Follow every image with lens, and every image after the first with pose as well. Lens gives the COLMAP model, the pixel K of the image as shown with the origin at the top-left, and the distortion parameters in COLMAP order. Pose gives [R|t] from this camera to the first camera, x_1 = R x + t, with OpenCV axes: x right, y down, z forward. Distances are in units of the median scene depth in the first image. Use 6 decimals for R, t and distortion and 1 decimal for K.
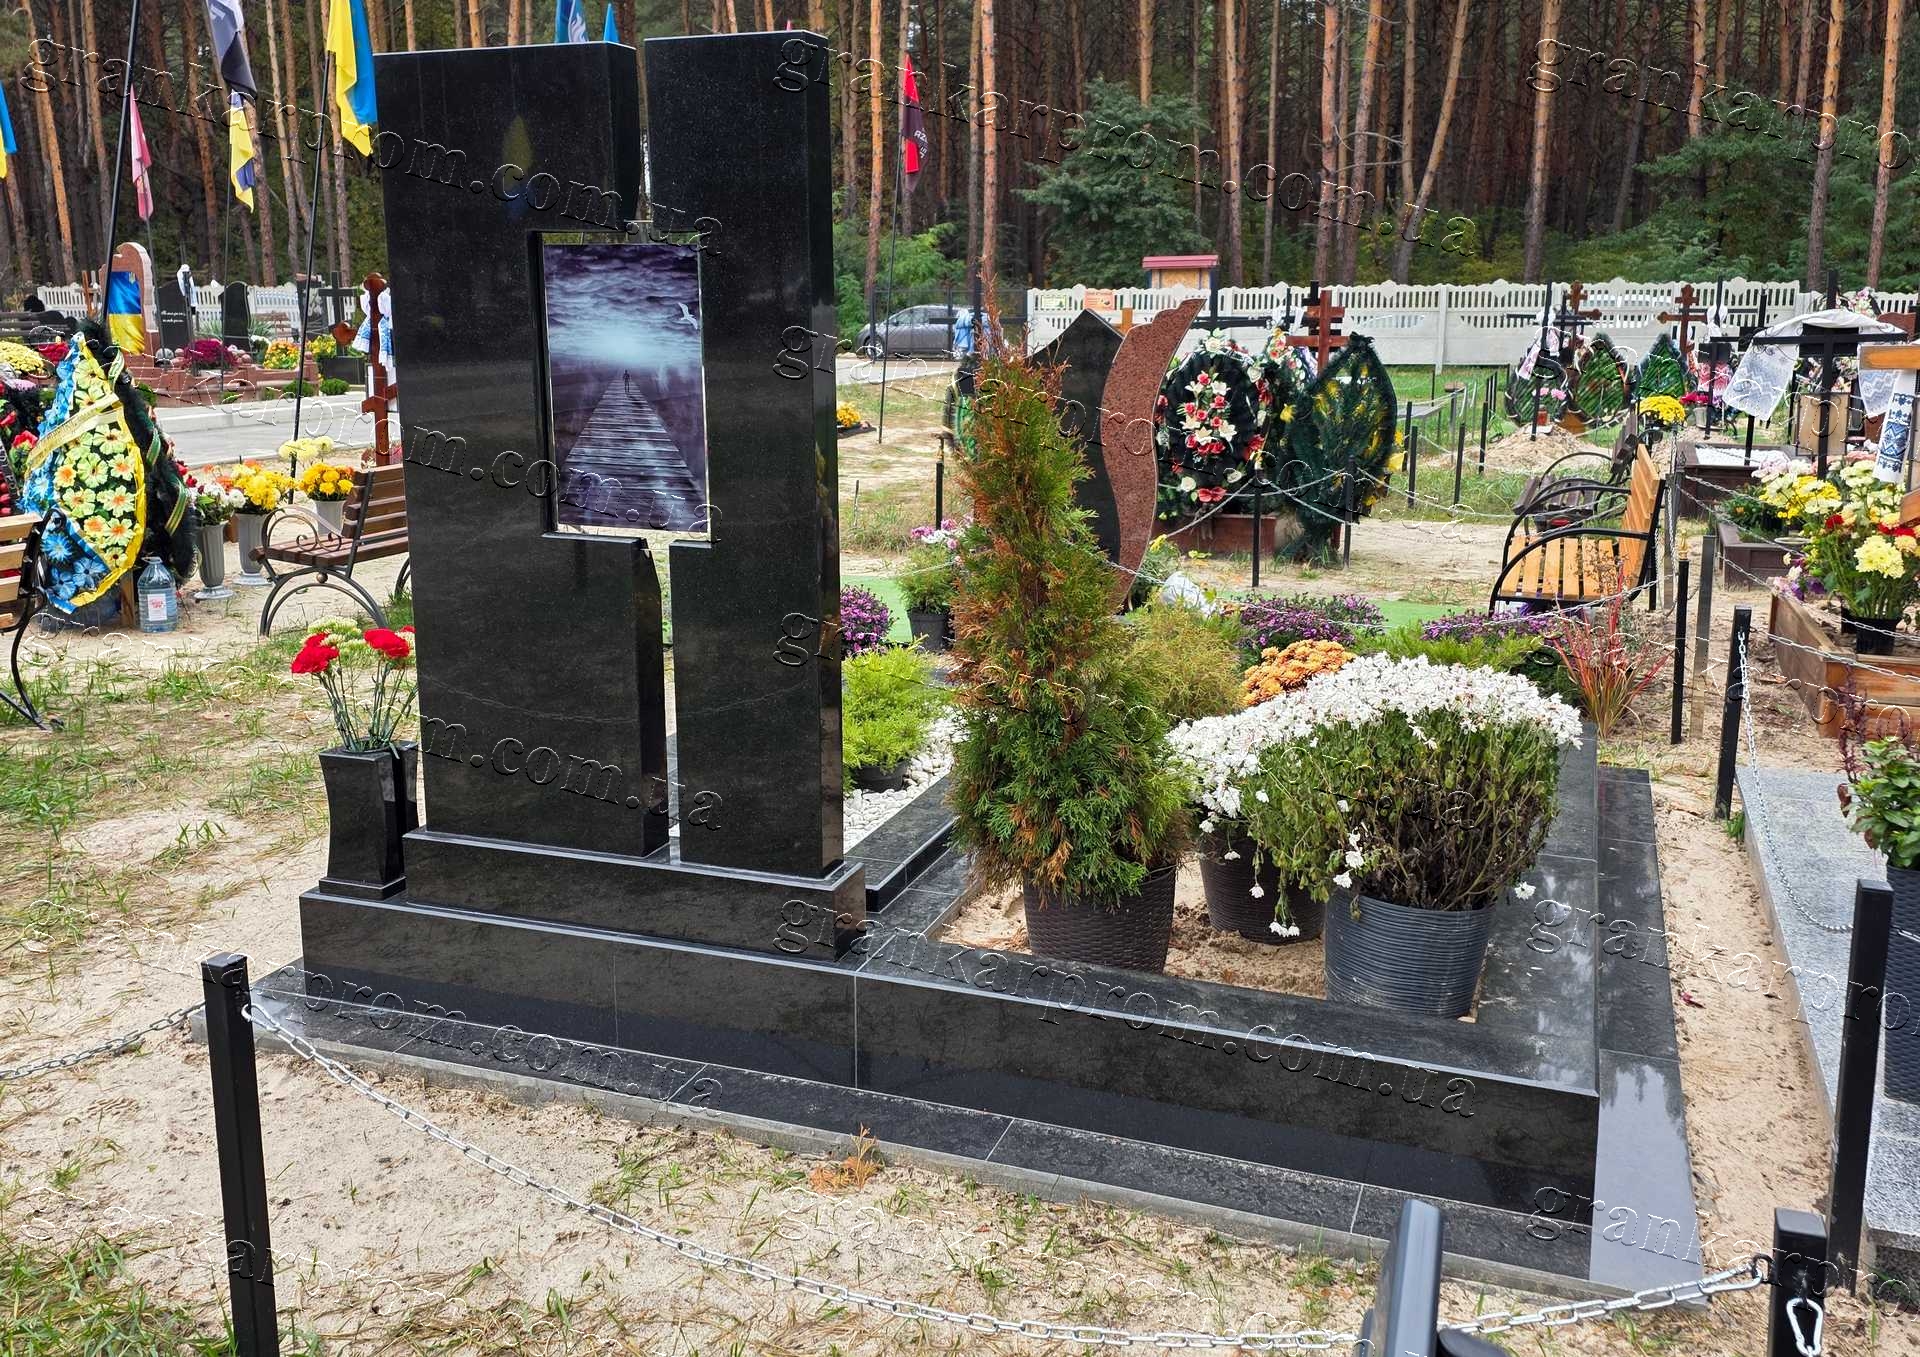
lens RADIAL K [[1581.4, 0, 876.6], [0, 1581.4, 615.4], [0, 0, 1]] dist [0.081374, -0.042143]
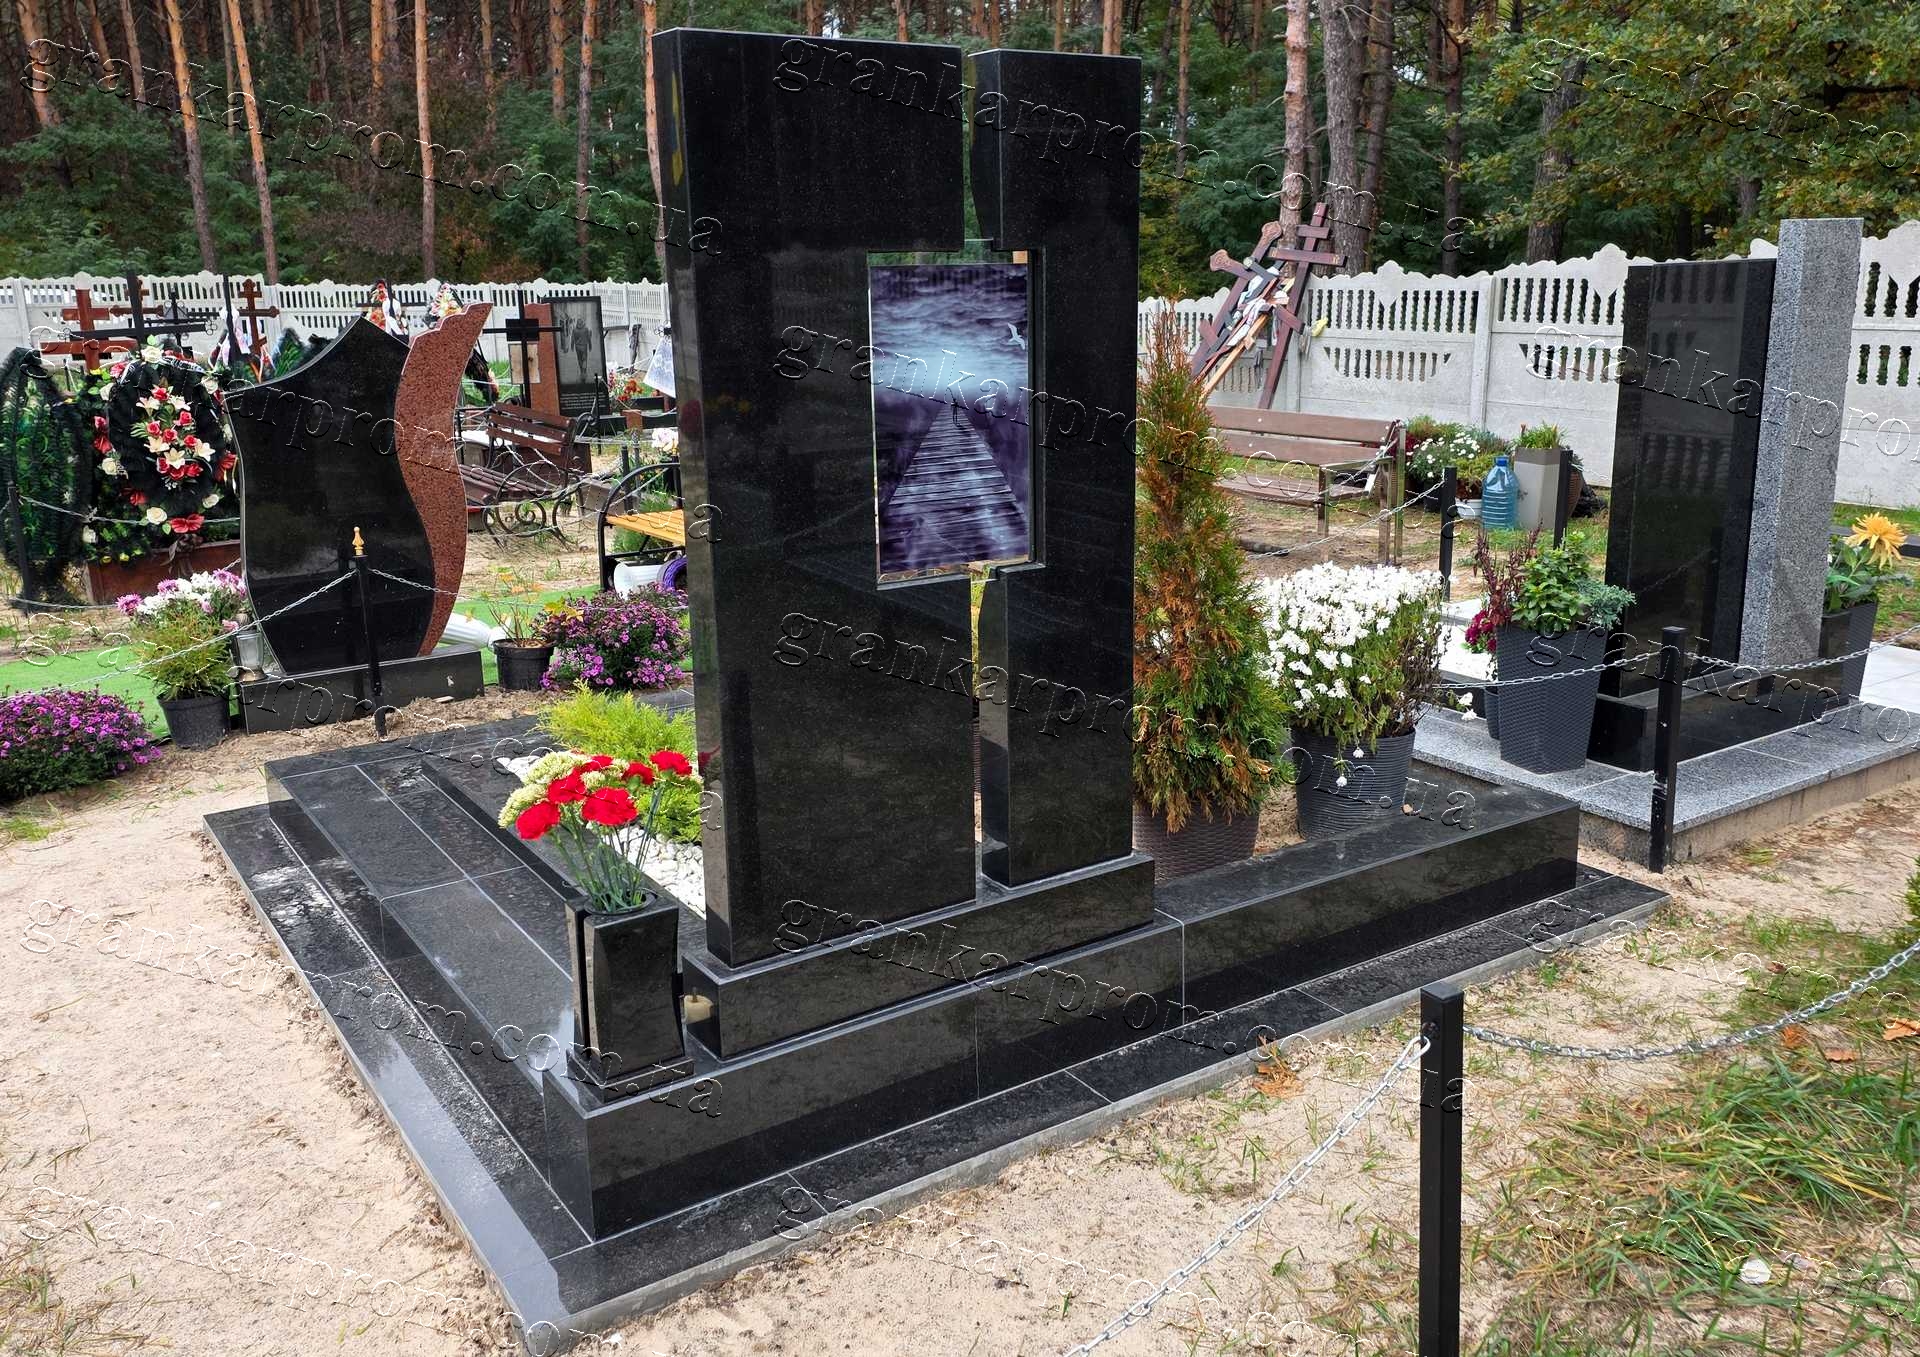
lens RADIAL K [[1581.4, 0, 942.3], [0, 1581.4, 671.0], [0, 0, 1]] dist [0.081374, -0.042143]
pose [[0.596349, -0.212282, 0.774147, -0.913085], [0.183423, 0.974920, 0.126040, -0.114129], [-0.781488, 0.066832, 0.620330, 0.421372]]
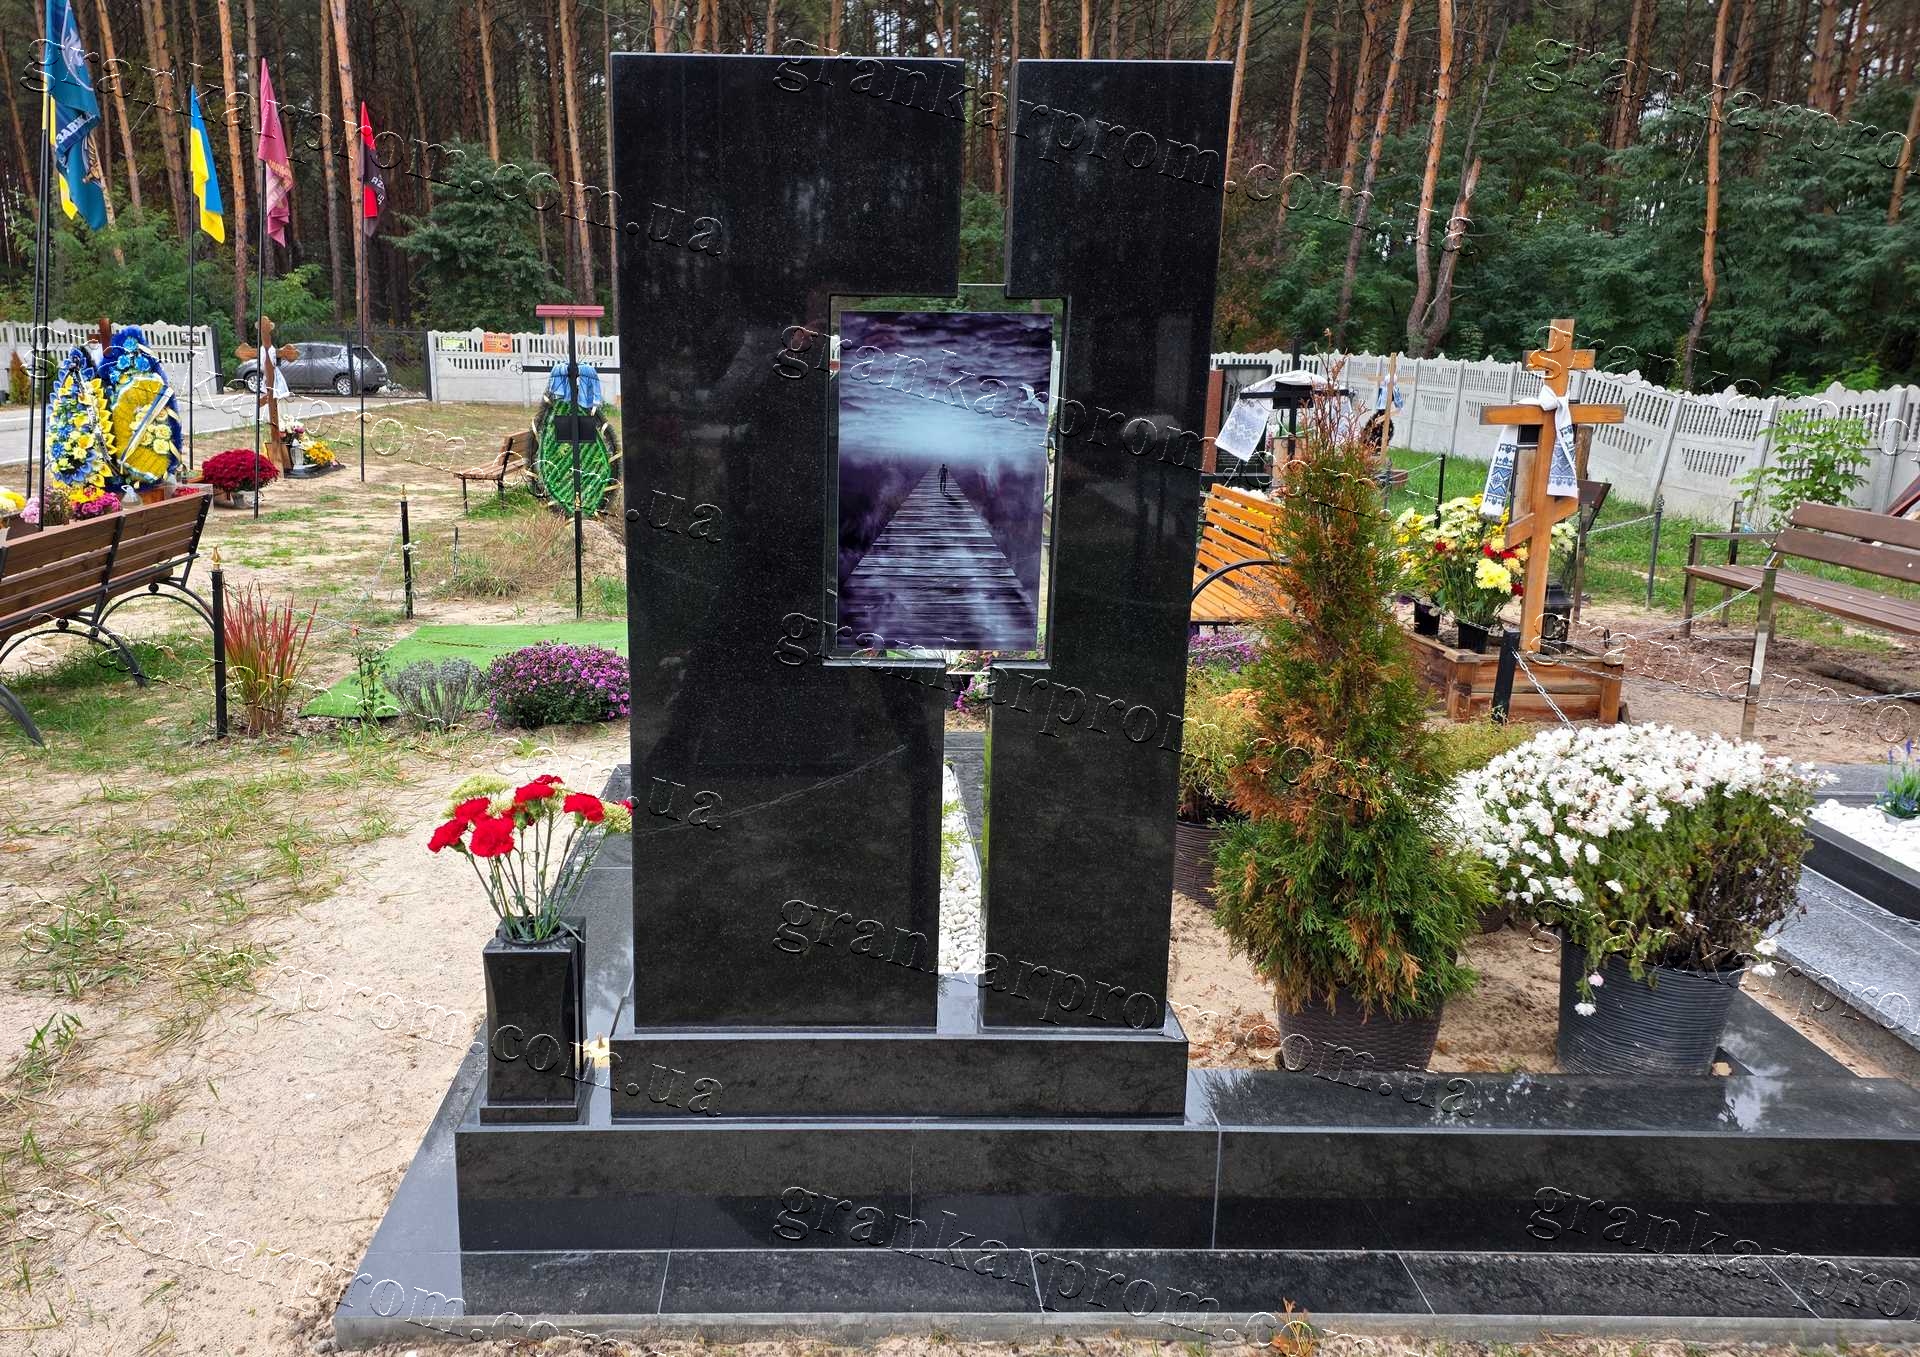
lens RADIAL K [[1388.1, 0, 815.5], [0, 1388.1, 669.2], [0, 0, 1]] dist [0.068174, -0.047759]
pose [[0.930826, -0.071620, 0.358376, -0.481592], [0.059489, 0.997224, 0.044777, -0.081936], [-0.360588, -0.020360, 0.932503, 0.333452]]
